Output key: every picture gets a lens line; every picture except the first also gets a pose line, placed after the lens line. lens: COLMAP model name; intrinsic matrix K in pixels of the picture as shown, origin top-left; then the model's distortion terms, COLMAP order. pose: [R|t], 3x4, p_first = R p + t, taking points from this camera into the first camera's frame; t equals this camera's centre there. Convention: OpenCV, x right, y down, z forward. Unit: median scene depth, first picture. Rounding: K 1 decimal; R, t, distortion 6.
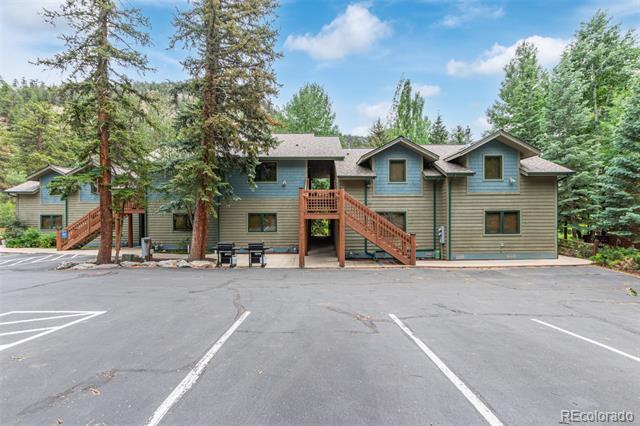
lens RADIAL K [[293.8, 0, 321.1], [0, 293.8, 217.6], [0, 0, 1]] dist [0.006080, -0.002635]
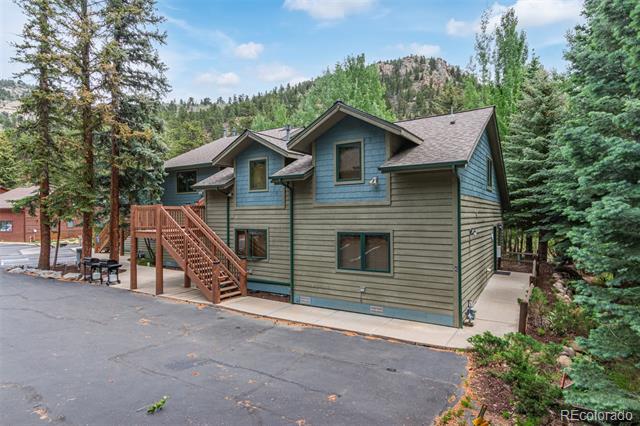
lens RADIAL K [[346.6, 0, 320.9], [0, 346.6, 212.2], [0, 0, 1]] dist [0.002624, 0.000209]
pose [[0.842568, -0.005592, -0.538562, 0.923656], [0.007376, 0.999972, 0.001156, -0.066743], [0.538540, -0.004946, 0.842585, 0.356177]]
